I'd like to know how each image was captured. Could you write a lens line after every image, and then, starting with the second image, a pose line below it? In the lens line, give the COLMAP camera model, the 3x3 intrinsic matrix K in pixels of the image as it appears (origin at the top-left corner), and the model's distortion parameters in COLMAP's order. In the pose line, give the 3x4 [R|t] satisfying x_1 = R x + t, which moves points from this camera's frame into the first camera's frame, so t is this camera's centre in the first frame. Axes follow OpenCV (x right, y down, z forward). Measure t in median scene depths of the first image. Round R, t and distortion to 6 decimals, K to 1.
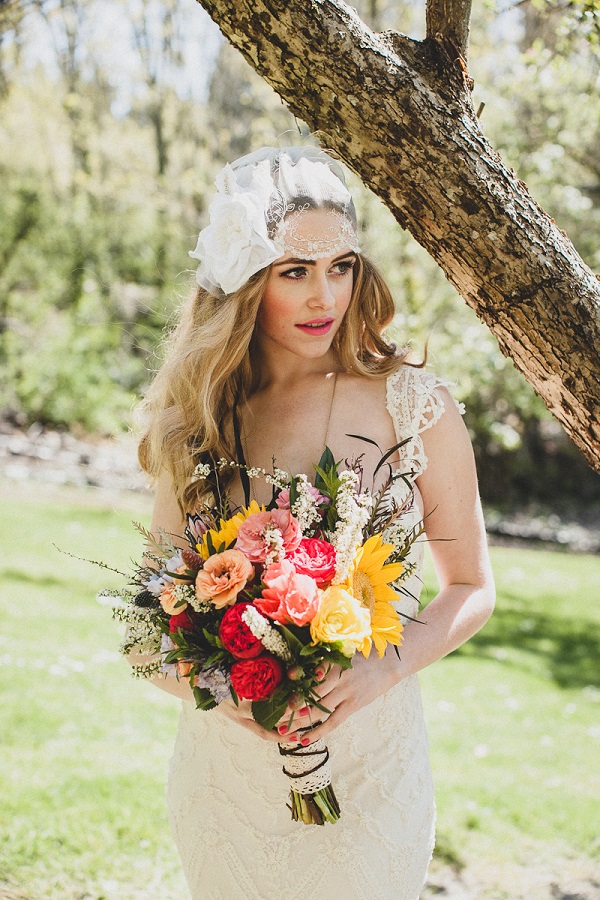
lens RADIAL K [[1300.4, 0, 299.4], [0, 1300.4, 450.2], [0, 0, 1]] dist [0.021905, 0.000000]
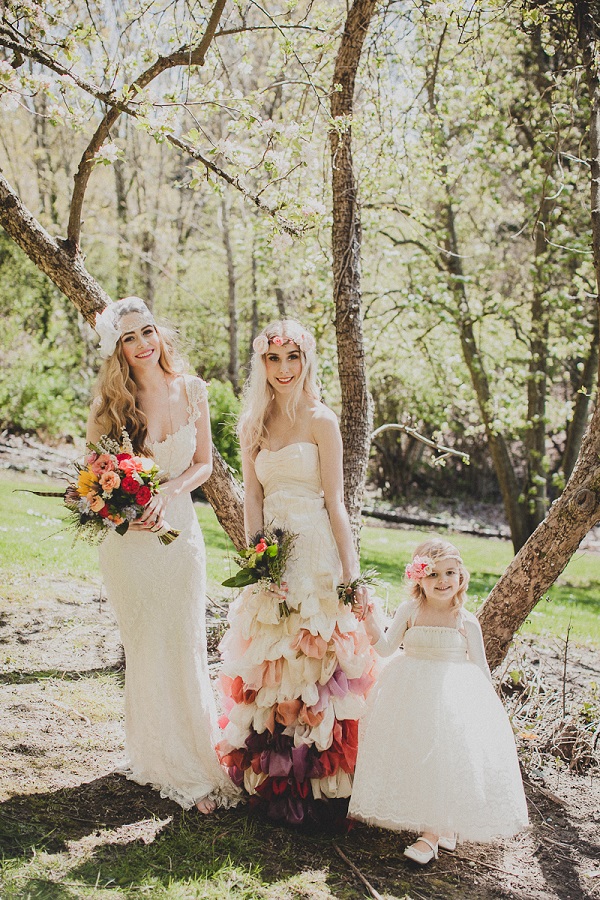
lens RADIAL K [[1300.4, 0, 307.6], [0, 1300.4, 451.4], [0, 0, 1]] dist [0.021905, 0.000000]
pose [[0.999816, 0.000097, 0.019176, 0.695830], [0.000289, 0.999798, -0.020104, 0.337876], [-0.019175, 0.020106, 0.999614, -2.579442]]
